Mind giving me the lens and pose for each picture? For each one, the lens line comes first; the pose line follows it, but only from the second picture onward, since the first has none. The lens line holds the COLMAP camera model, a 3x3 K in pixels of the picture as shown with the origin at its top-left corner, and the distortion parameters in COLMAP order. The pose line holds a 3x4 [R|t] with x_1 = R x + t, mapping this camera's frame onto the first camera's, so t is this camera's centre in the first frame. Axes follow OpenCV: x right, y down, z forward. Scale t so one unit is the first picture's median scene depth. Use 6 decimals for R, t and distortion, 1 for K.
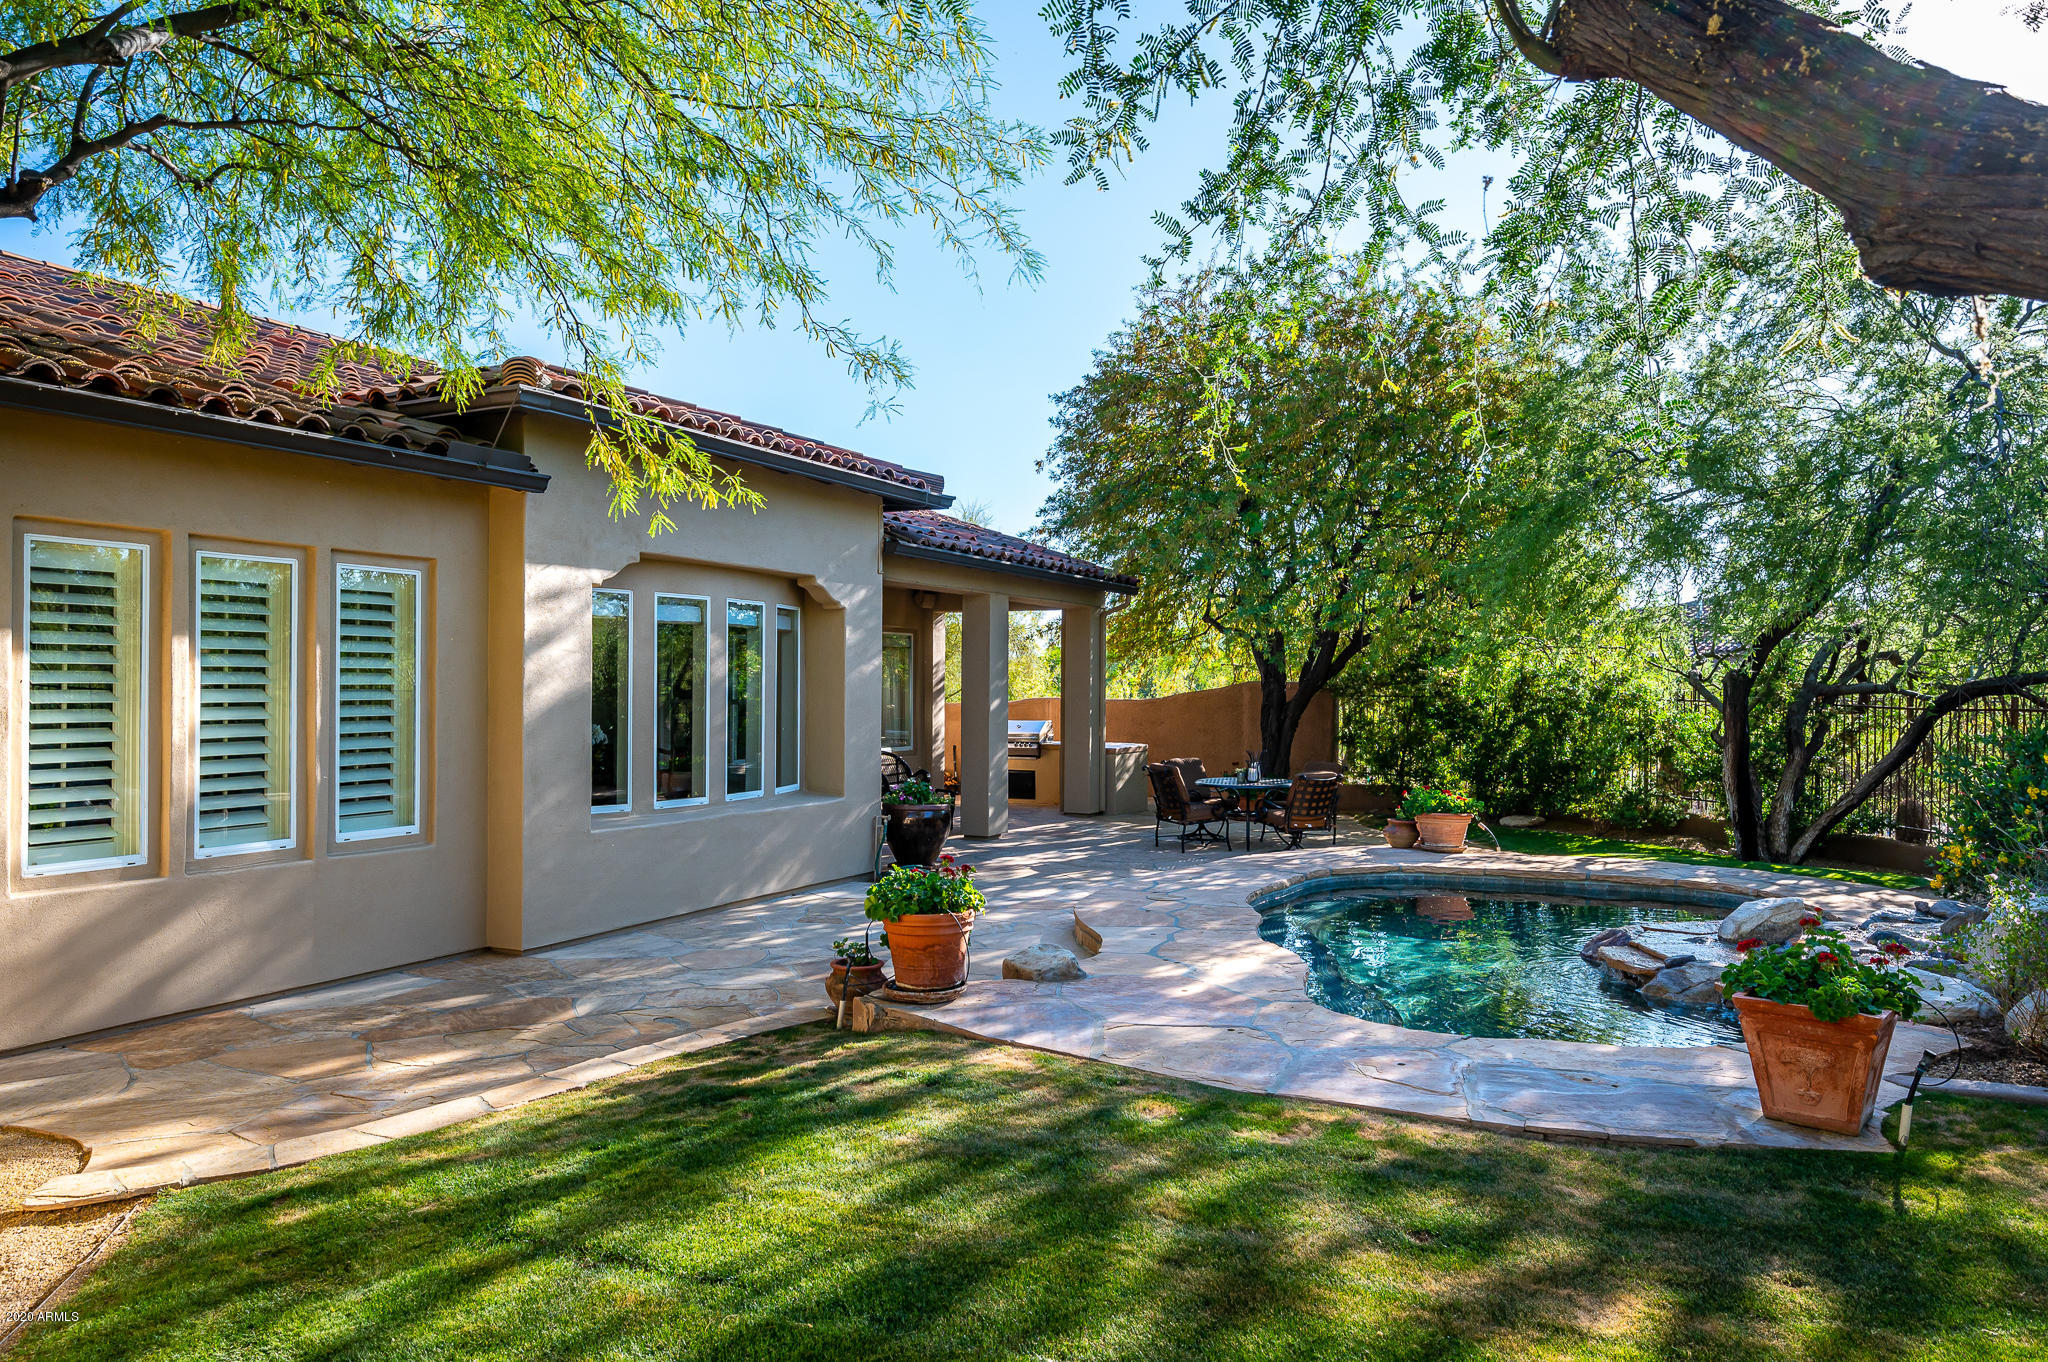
lens RADIAL K [[1382.4, 0, 1005.5], [0, 1382.4, 664.0], [0, 0, 1]] dist [0.002903, -0.000650]
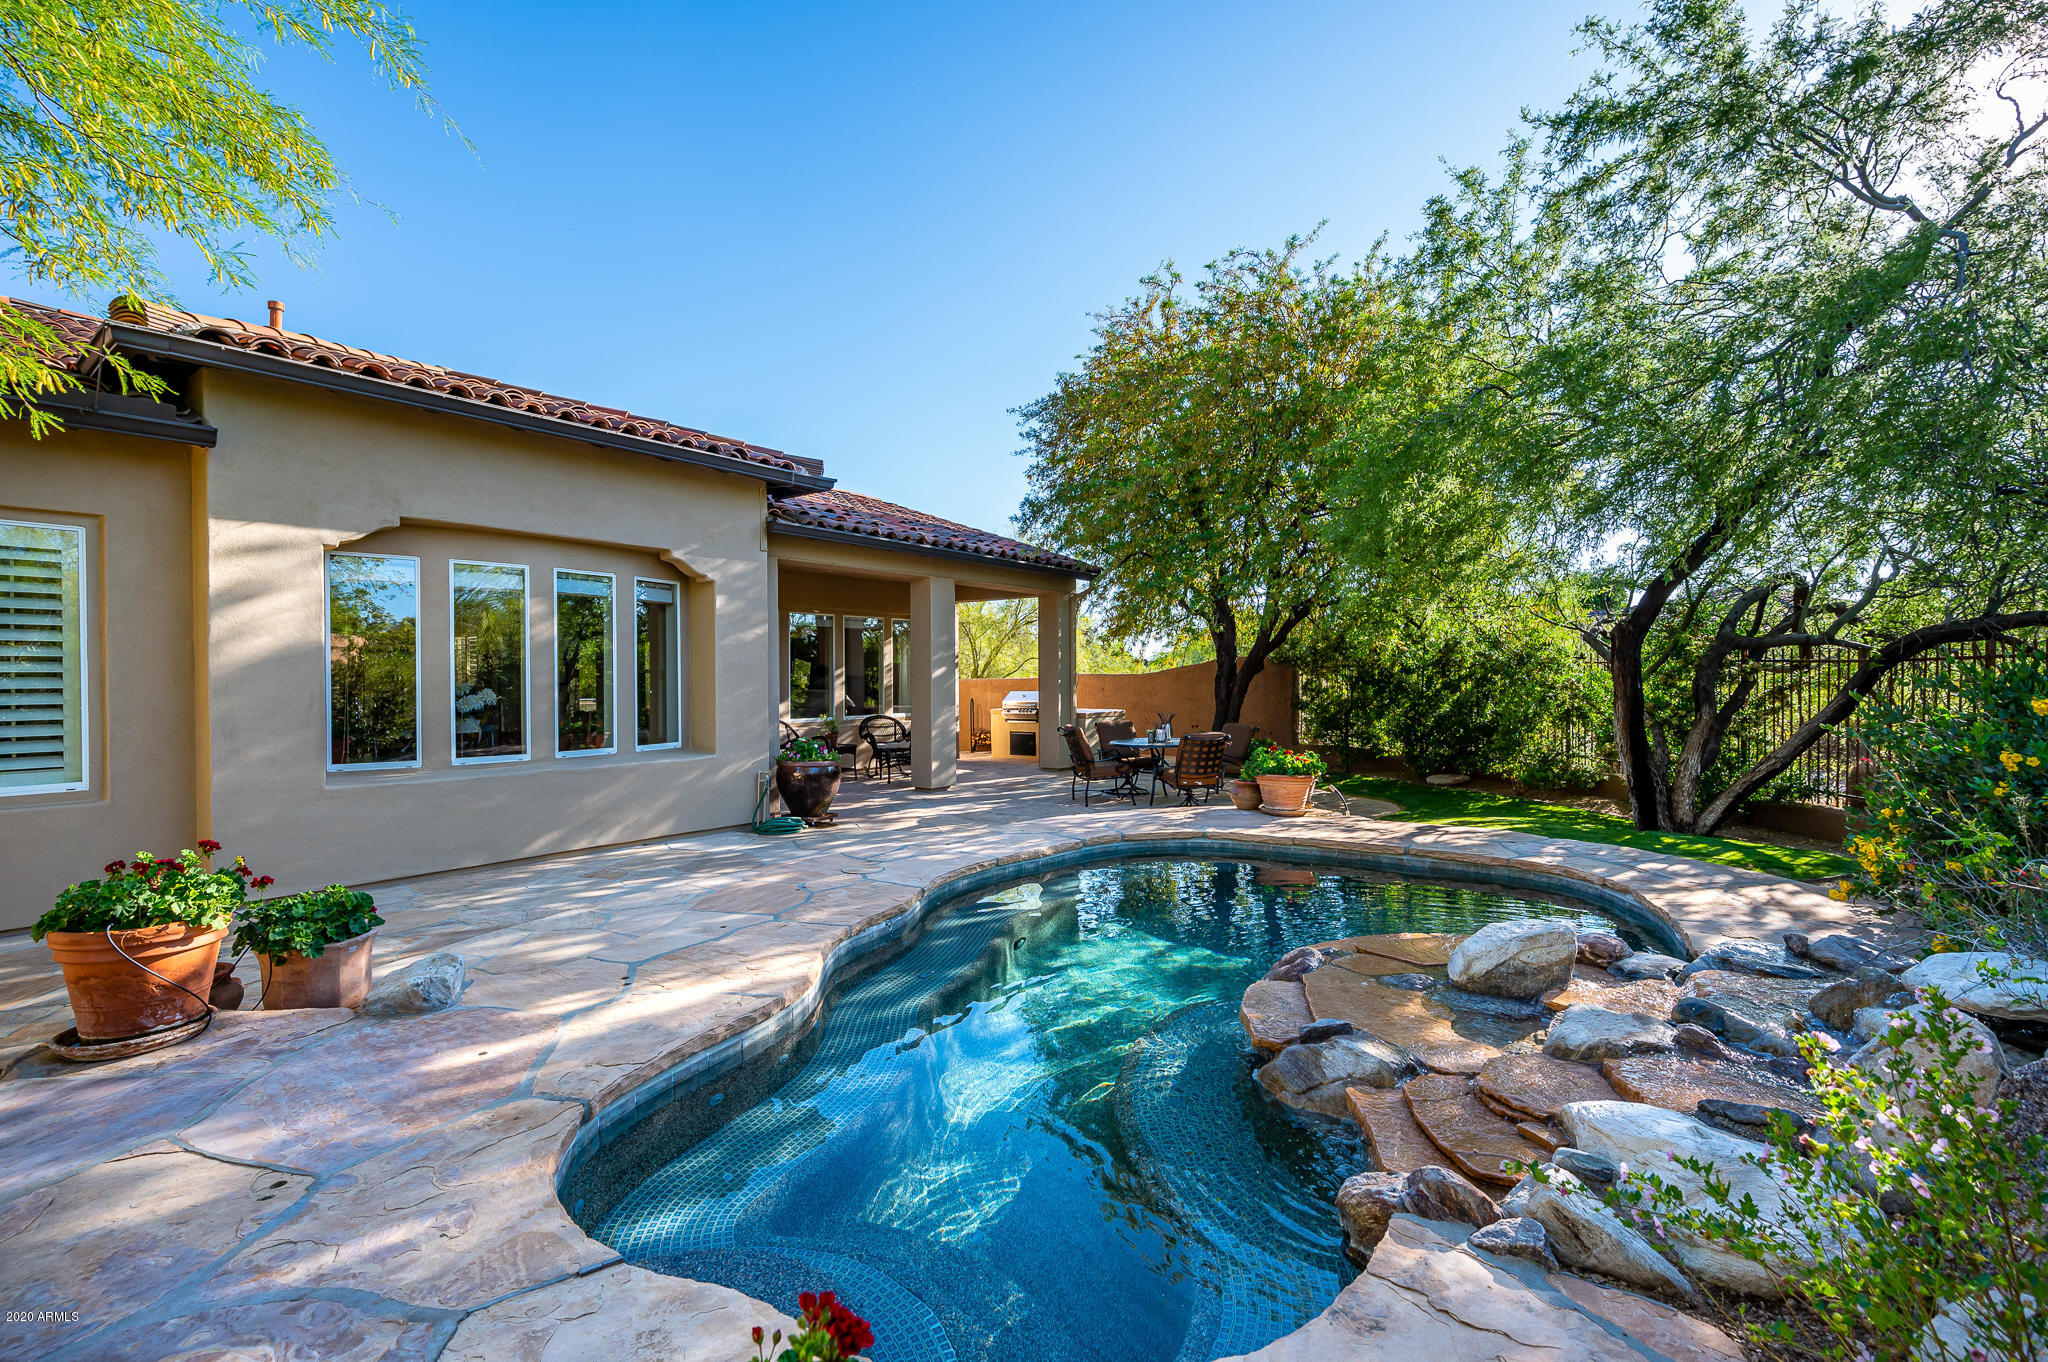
lens RADIAL K [[912.5, 0, 1014.2], [0, 912.5, 675.4], [0, 0, 1]] dist [0.000657, 0.000438]
pose [[0.980478, -0.011273, -0.196304, 0.263505], [0.013622, 0.999851, 0.010622, 0.030466], [0.196155, -0.013089, 0.980485, 0.350334]]
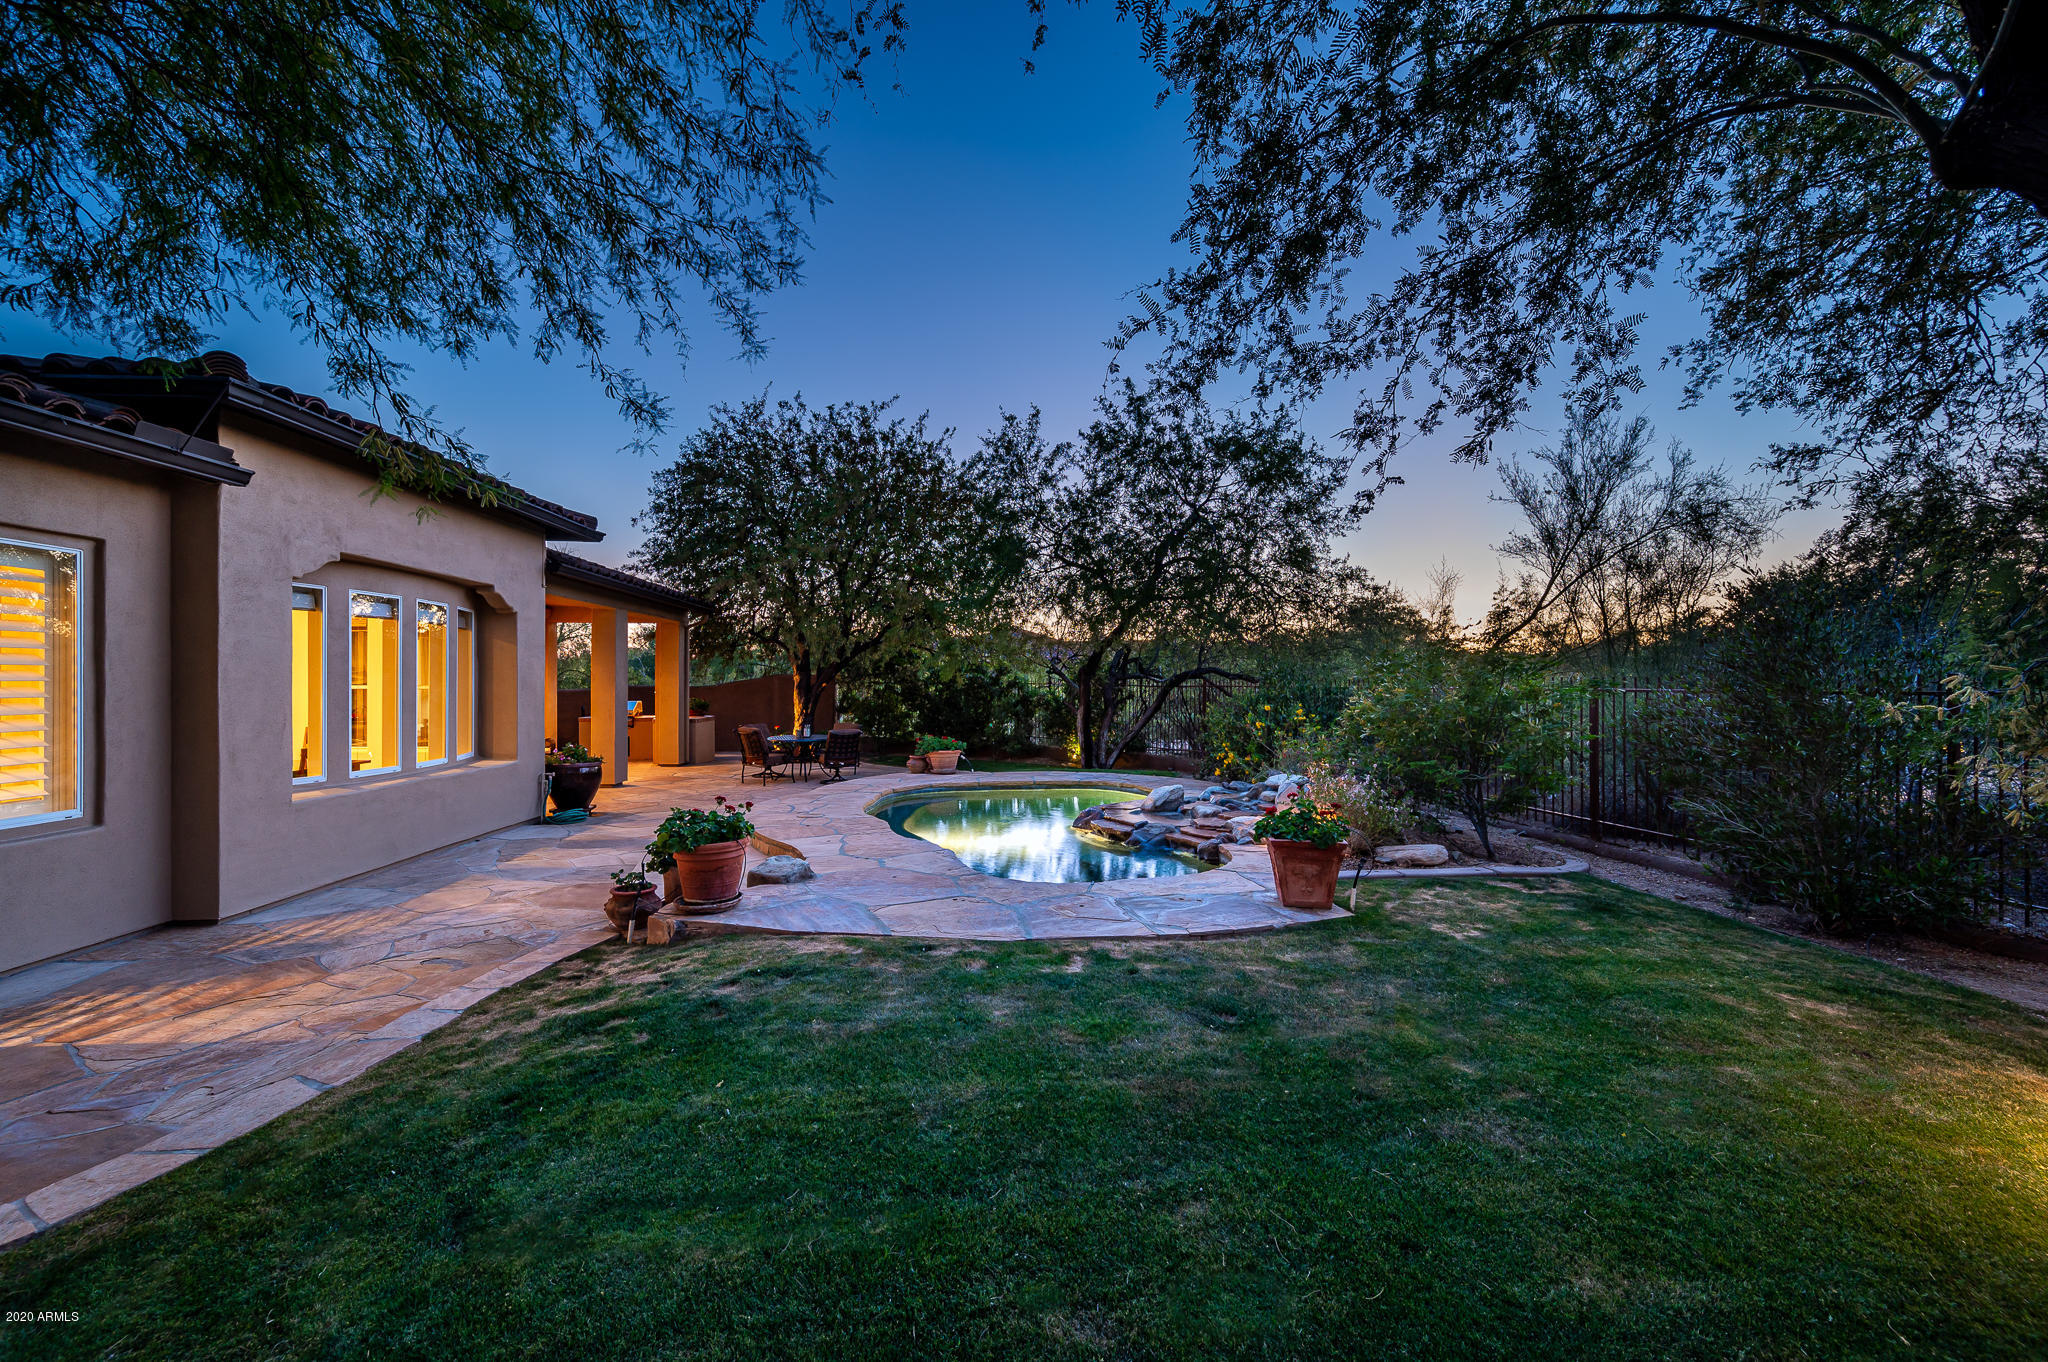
lens RADIAL K [[826.2, 0, 1024.4], [0, 826.2, 667.4], [0, 0, 1]] dist [0.001791, 0.000362]
pose [[0.856322, 0.004612, 0.516422, -0.112073], [-0.003843, 0.999989, -0.002558, 0.010961], [-0.516429, 0.000205, 0.856330, 0.107786]]
